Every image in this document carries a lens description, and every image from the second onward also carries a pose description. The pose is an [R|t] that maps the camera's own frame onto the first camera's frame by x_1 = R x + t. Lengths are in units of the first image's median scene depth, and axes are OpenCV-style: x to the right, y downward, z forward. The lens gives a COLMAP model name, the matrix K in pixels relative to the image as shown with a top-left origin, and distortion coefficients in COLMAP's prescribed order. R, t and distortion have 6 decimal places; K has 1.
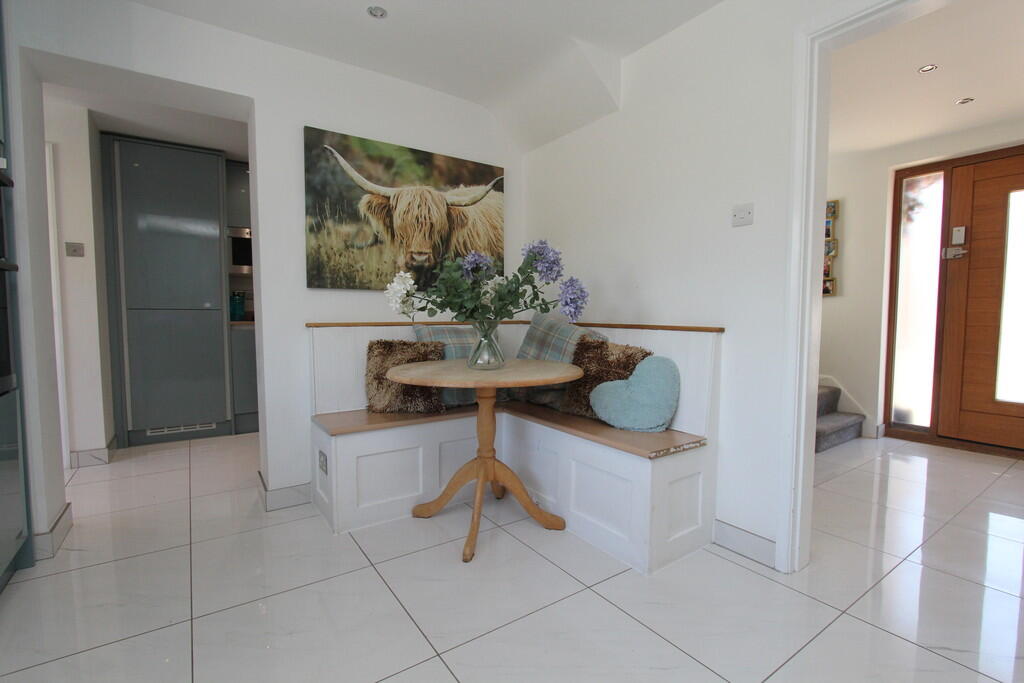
lens RADIAL K [[469.9, 0, 511.3], [0, 469.9, 343.5], [0, 0, 1]] dist [-0.011053, 0.000919]
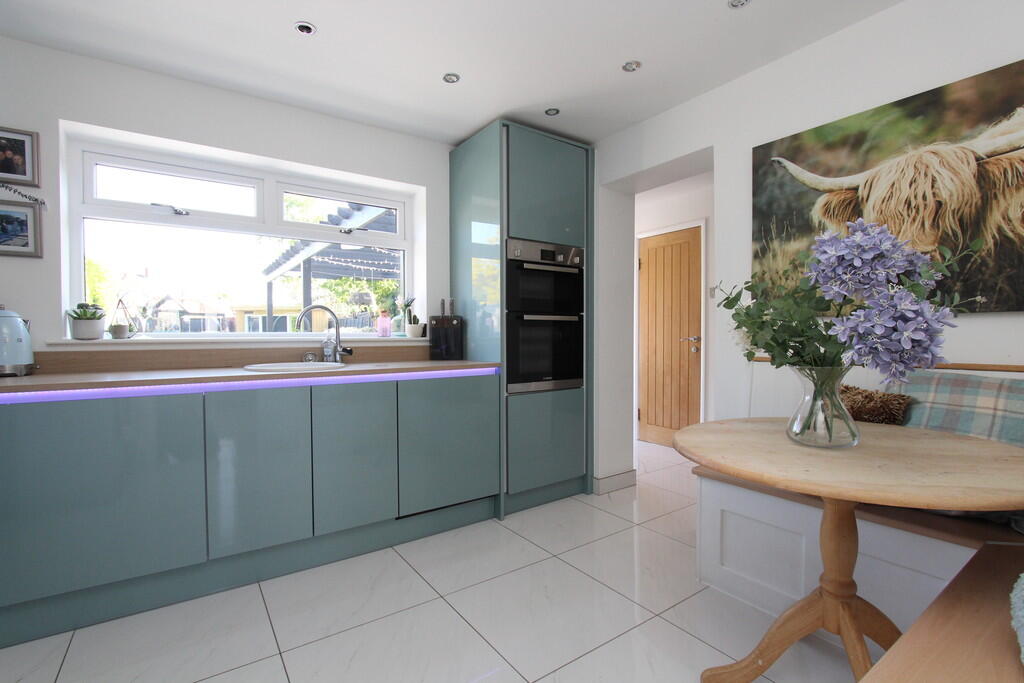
lens RADIAL K [[469.9, 0, 512.8], [0, 469.9, 345.9], [0, 0, 1]] dist [-0.011053, 0.000919]
pose [[0.005553, 0.024138, -0.999693, 0.440224], [-0.058277, 0.998017, 0.023774, -0.052356], [0.998285, 0.058128, 0.006949, 0.460157]]
